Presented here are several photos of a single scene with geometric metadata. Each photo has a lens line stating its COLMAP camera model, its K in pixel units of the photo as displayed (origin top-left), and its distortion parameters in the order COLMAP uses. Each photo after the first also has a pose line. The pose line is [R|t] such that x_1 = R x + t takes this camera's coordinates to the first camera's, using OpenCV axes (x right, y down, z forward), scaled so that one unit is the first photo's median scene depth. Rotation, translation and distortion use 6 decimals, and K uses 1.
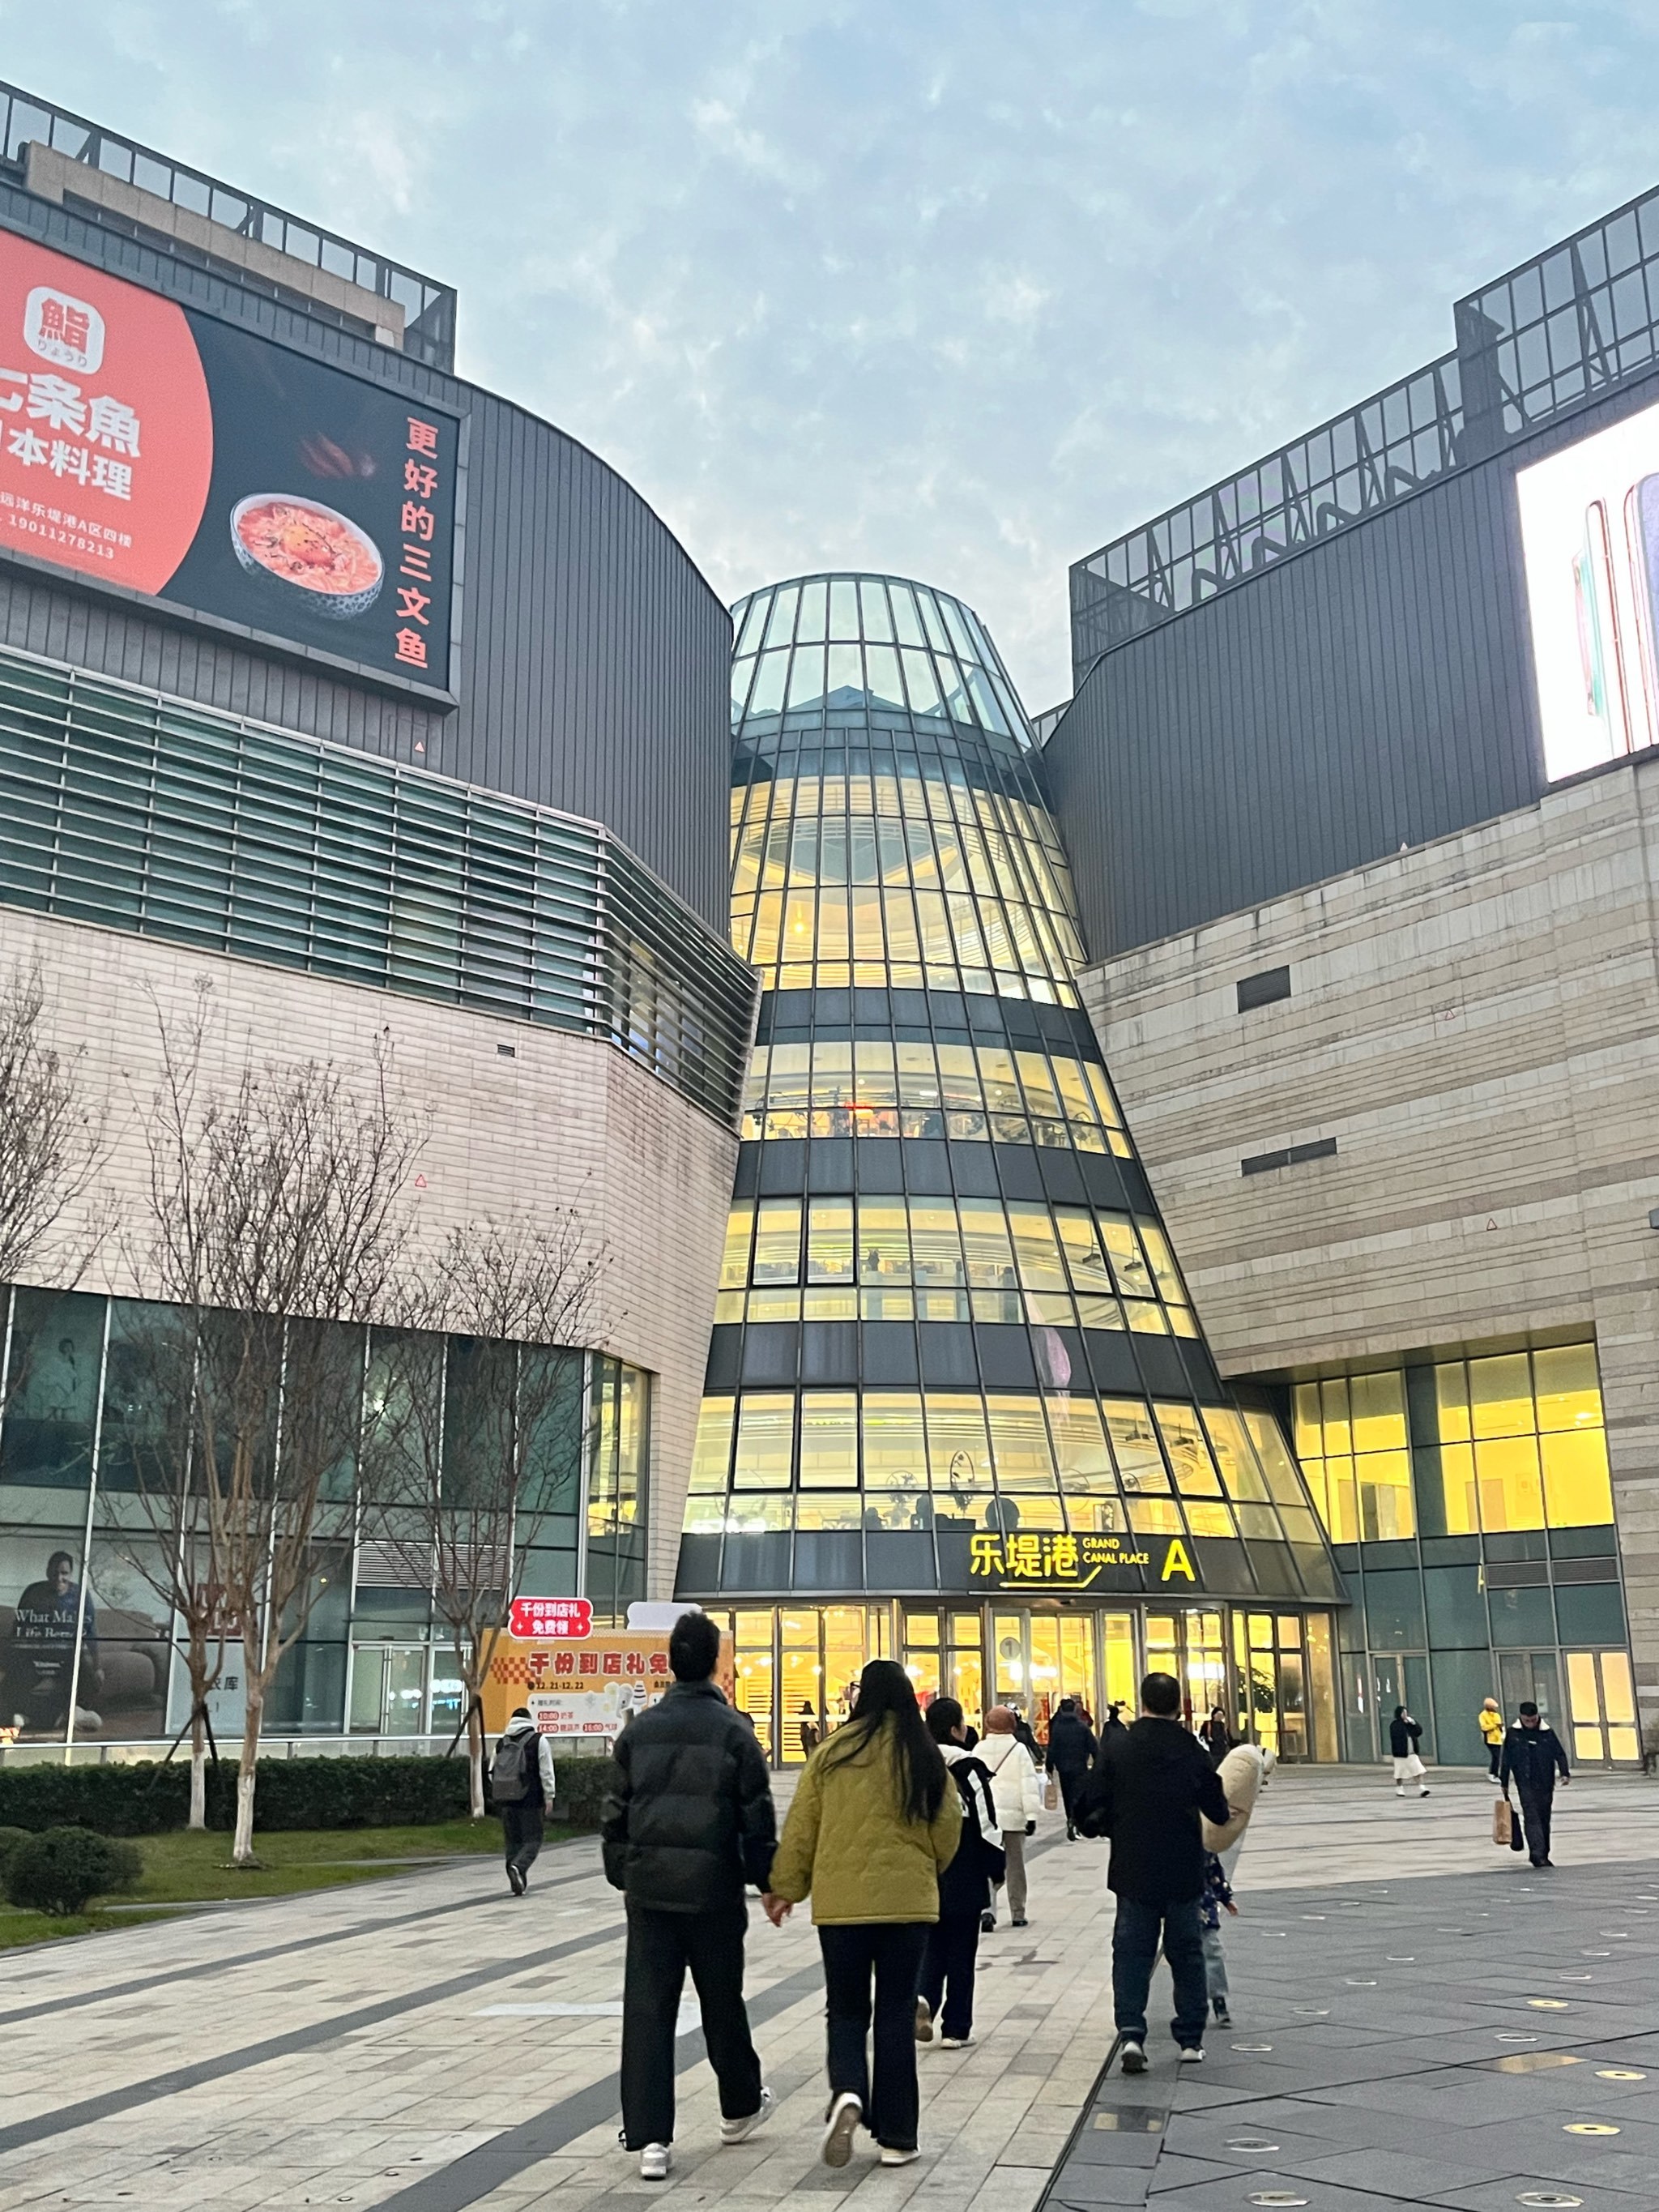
lens RADIAL K [[2105.9, 0, 839.1], [0, 2105.9, 1091.4], [0, 0, 1]] dist [0.015406, 0.000000]
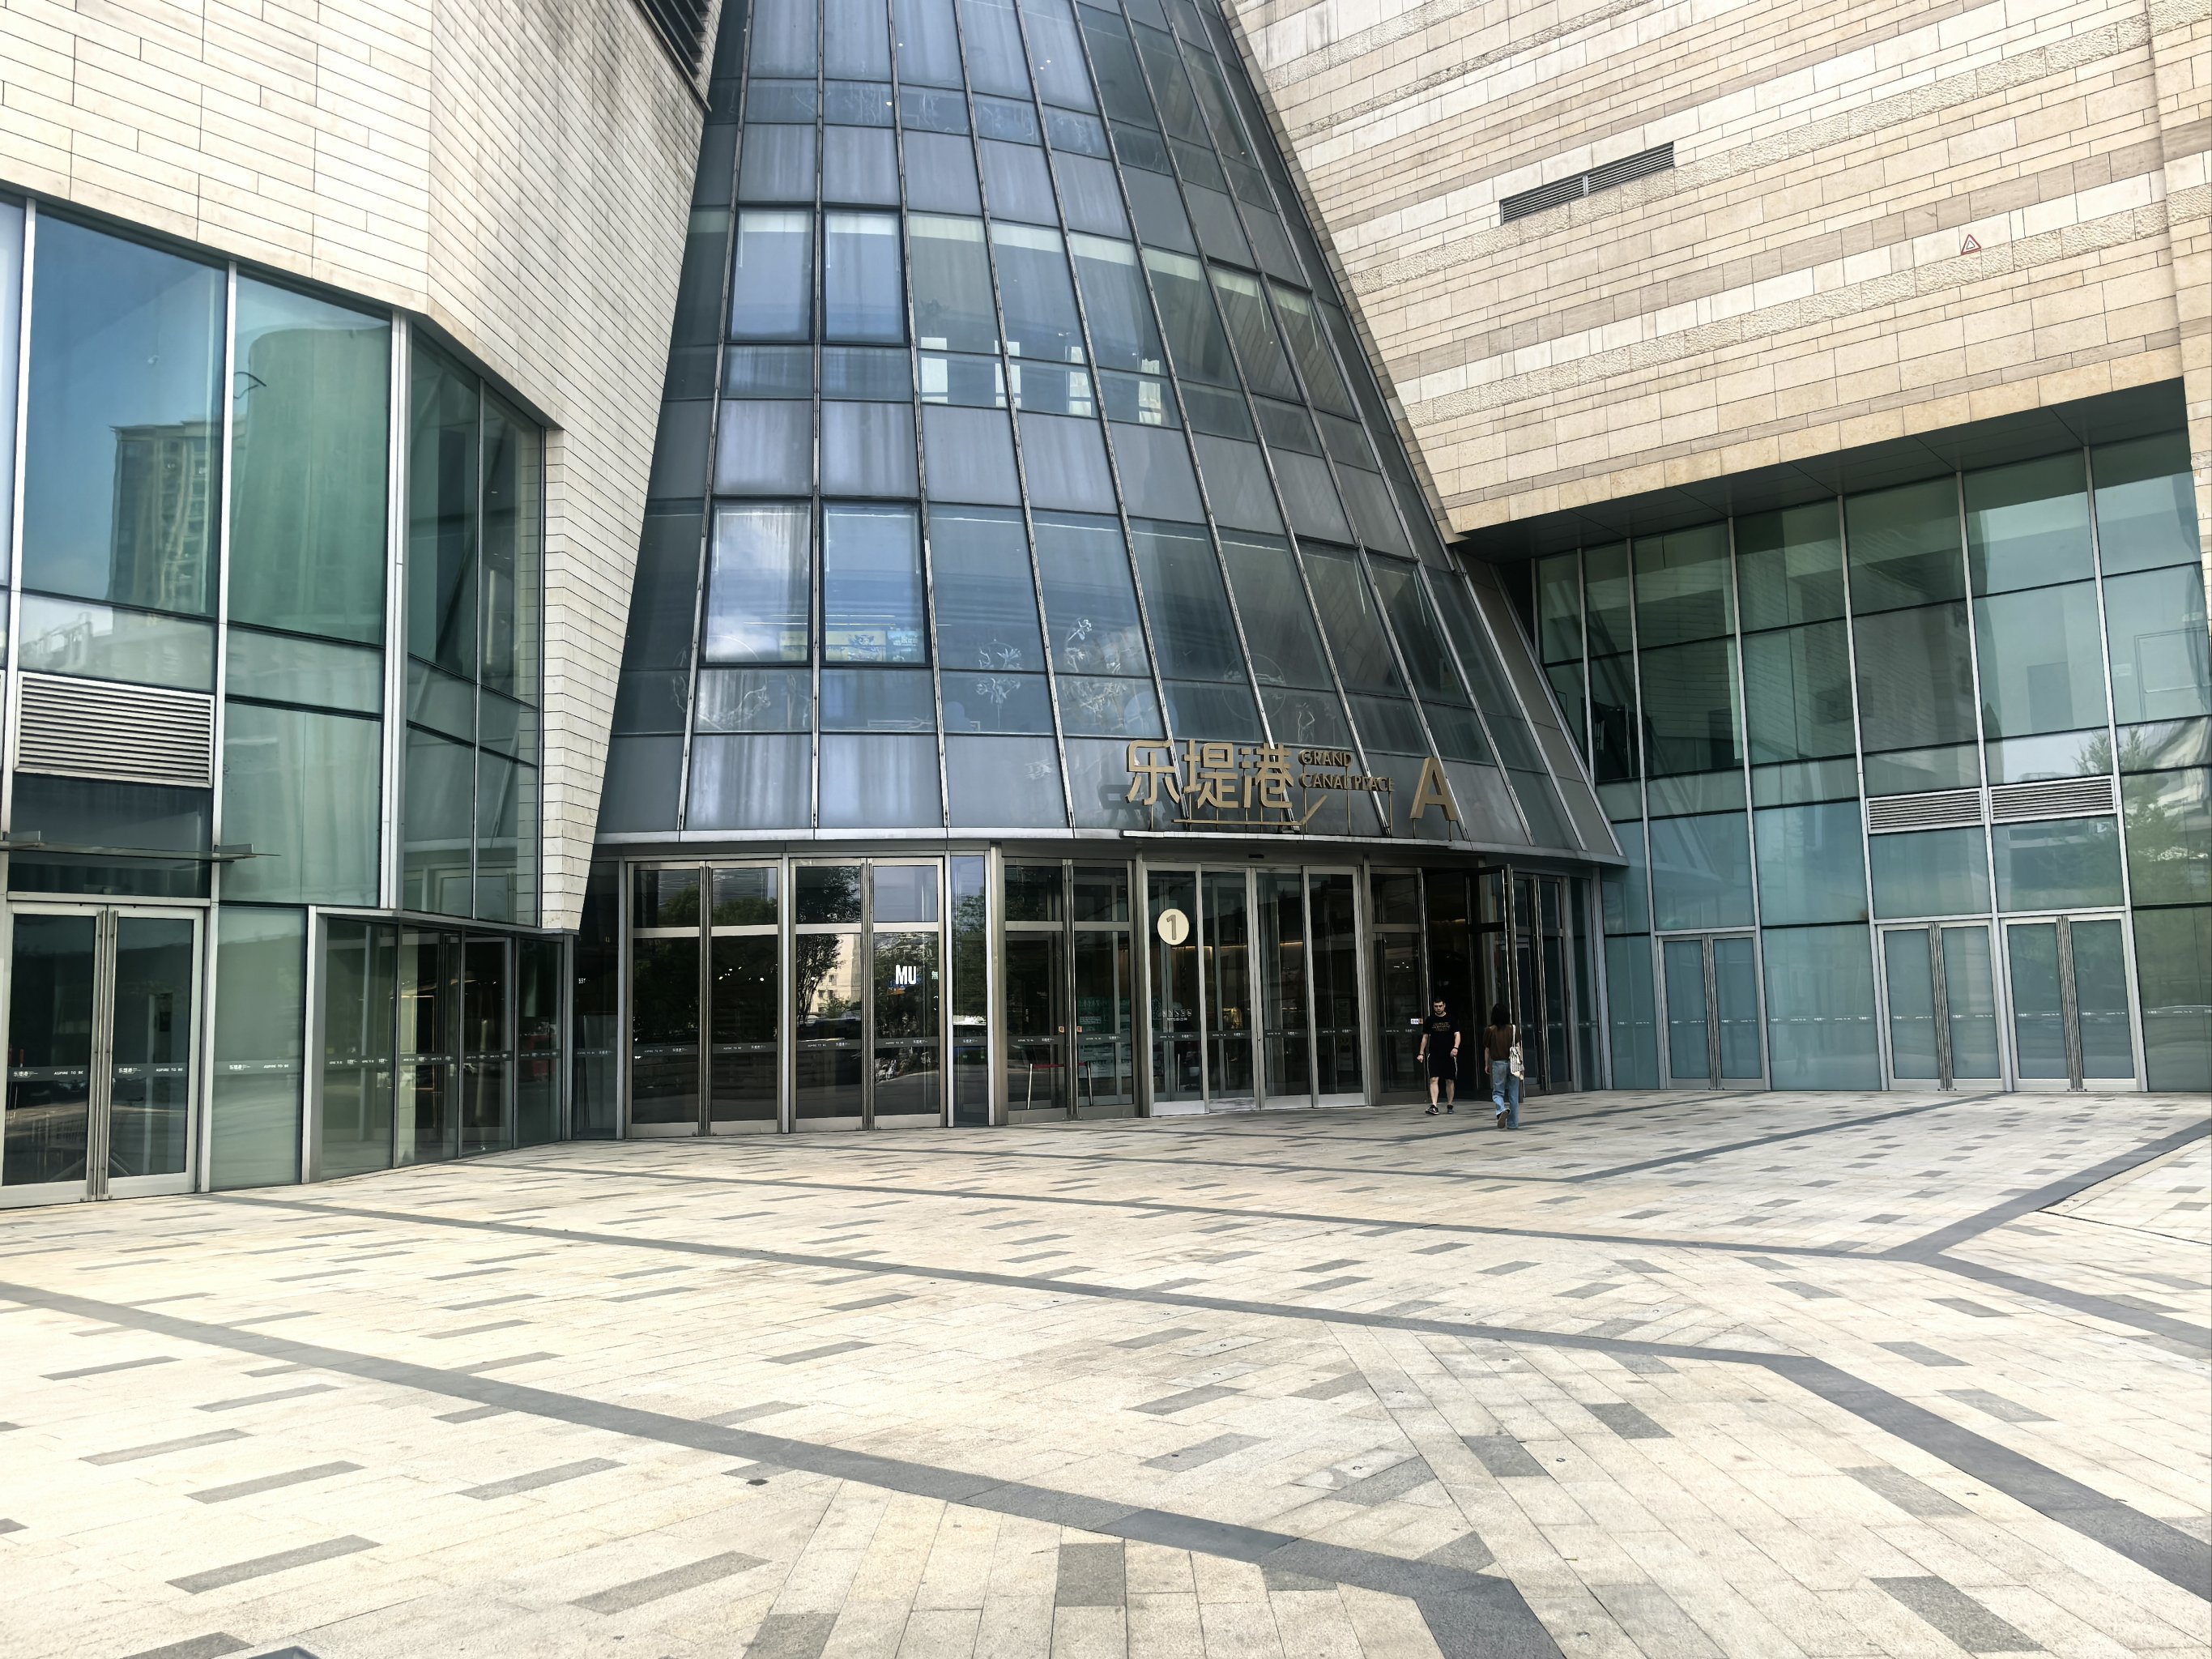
lens RADIAL K [[1742.7, 0, 1116.4], [0, 1742.7, 844.9], [0, 0, 1]] dist [0.011492, -0.003377]
pose [[0.979493, -0.002205, 0.201466, -0.034523], [-0.033541, 0.984203, 0.173840, 0.143934], [-0.198667, -0.177032, 0.963946, 0.489280]]
